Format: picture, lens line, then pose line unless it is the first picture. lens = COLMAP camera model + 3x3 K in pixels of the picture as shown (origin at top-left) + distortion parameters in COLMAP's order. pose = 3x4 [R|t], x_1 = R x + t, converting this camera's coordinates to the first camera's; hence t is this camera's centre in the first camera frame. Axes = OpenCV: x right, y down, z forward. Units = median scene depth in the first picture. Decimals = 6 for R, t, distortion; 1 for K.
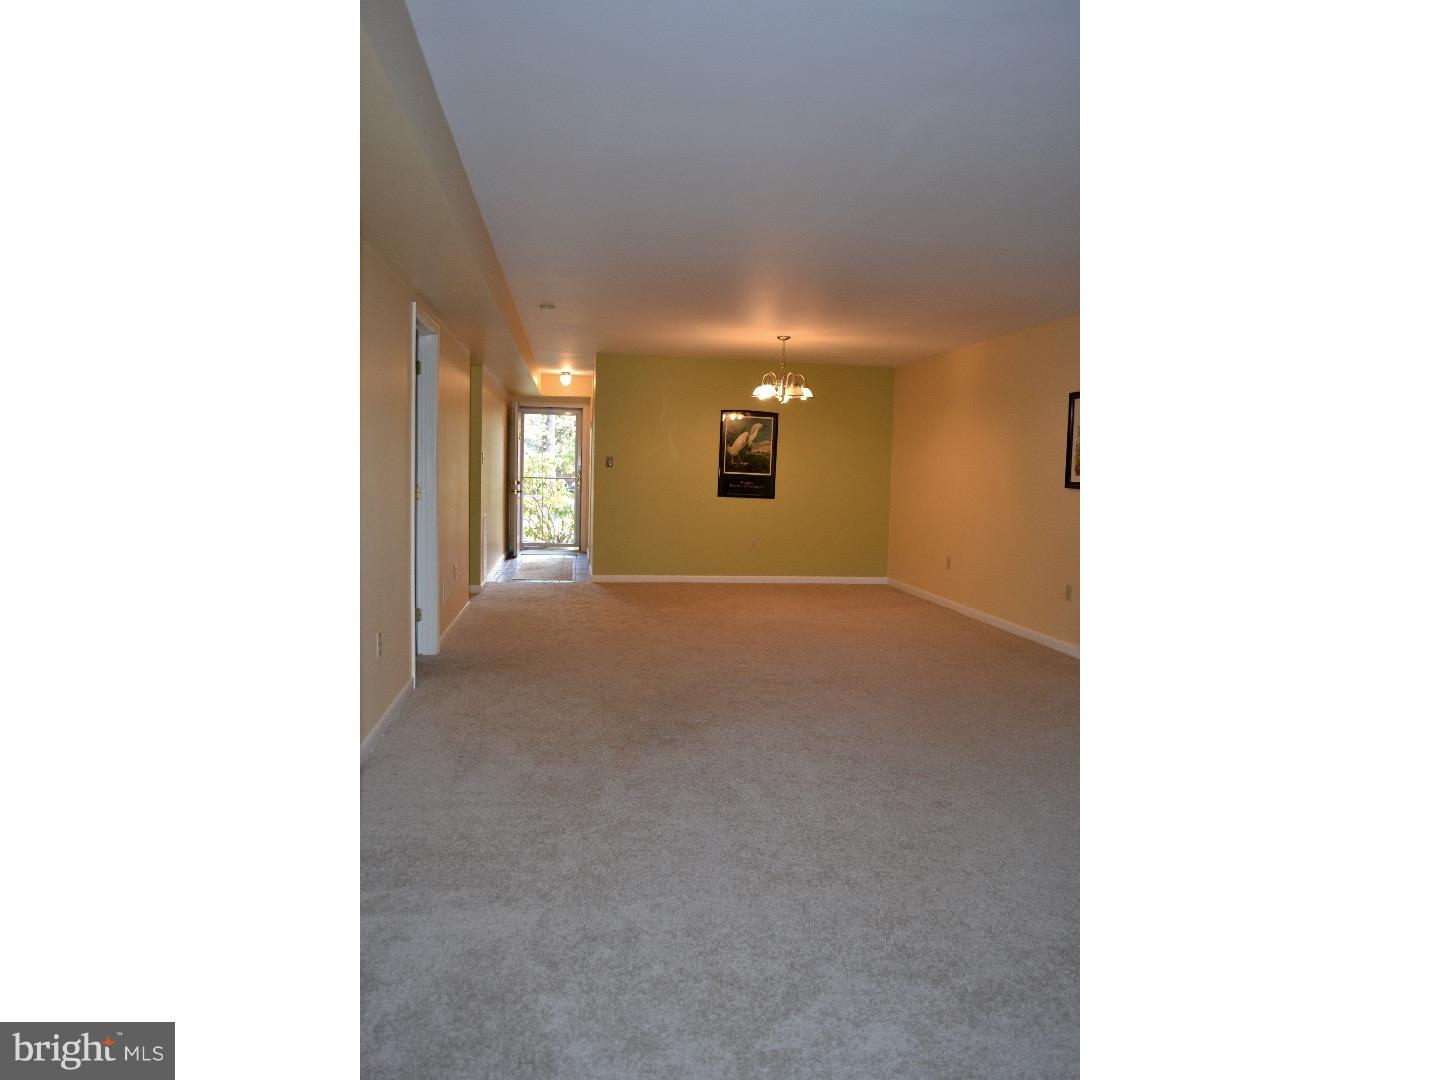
lens RADIAL K [[1136.5, 0, 724.2], [0, 1136.5, 535.9], [0, 0, 1]] dist [-0.005030, -0.001189]
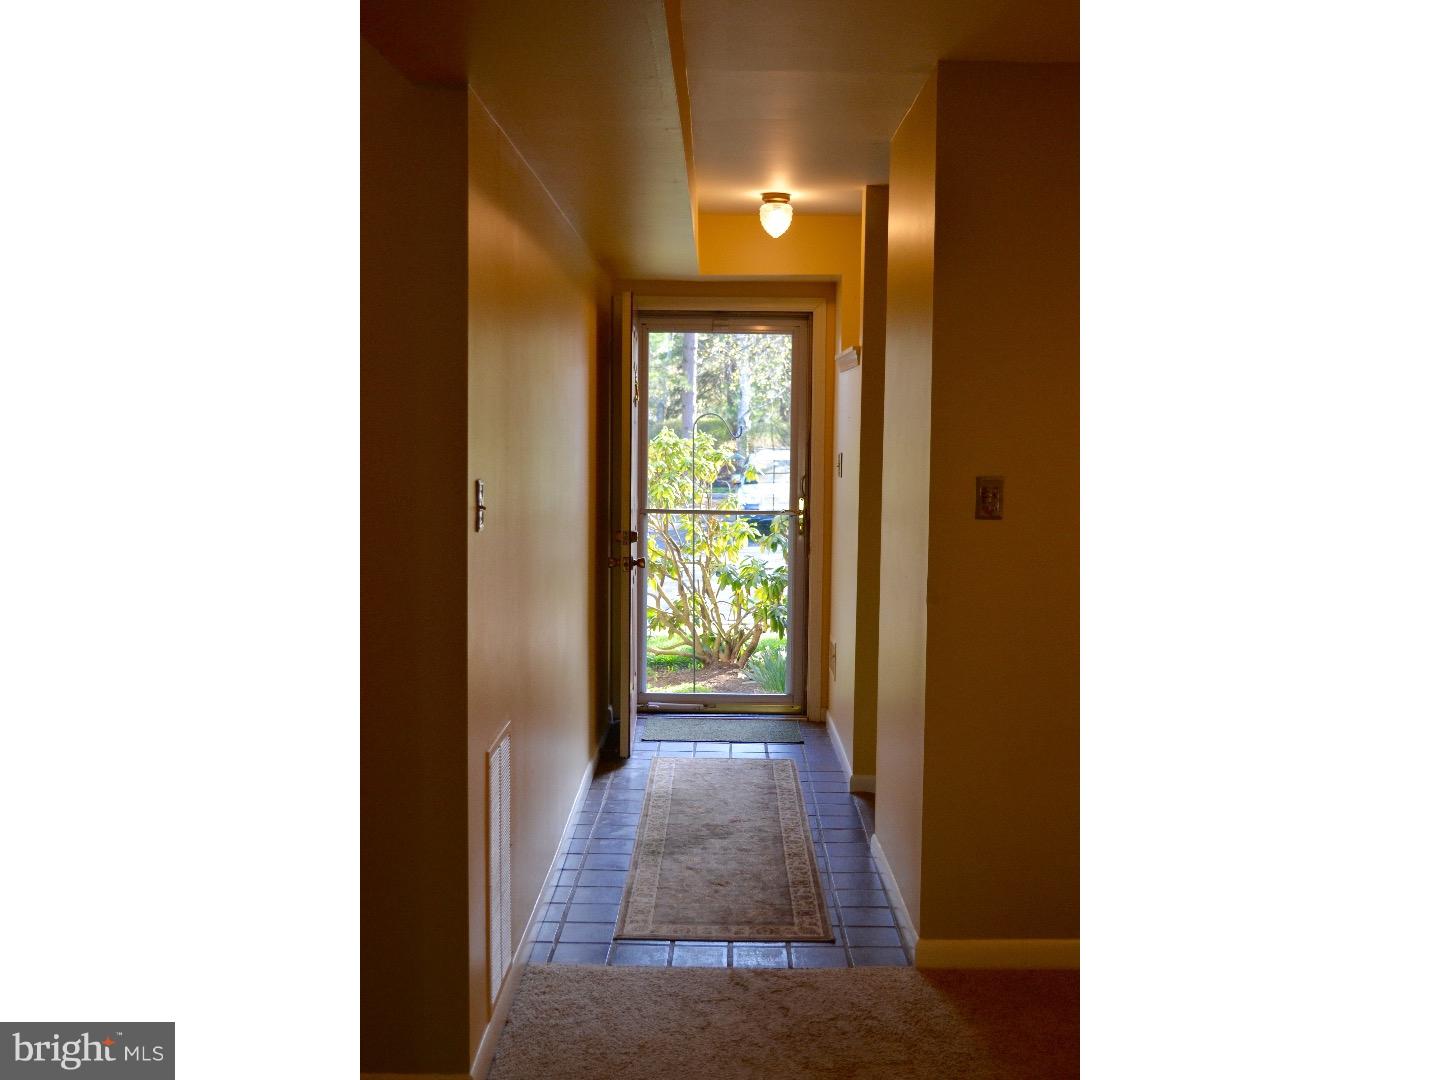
lens RADIAL K [[1886.3, 0, 719.6], [0, 1886.3, 541.8], [0, 0, 1]] dist [0.018605, 0.000000]
pose [[0.991045, -0.005252, -0.133426, -0.076418], [0.004531, 0.999973, -0.005700, -0.038604], [0.133453, 0.005045, 0.991042, 0.423457]]
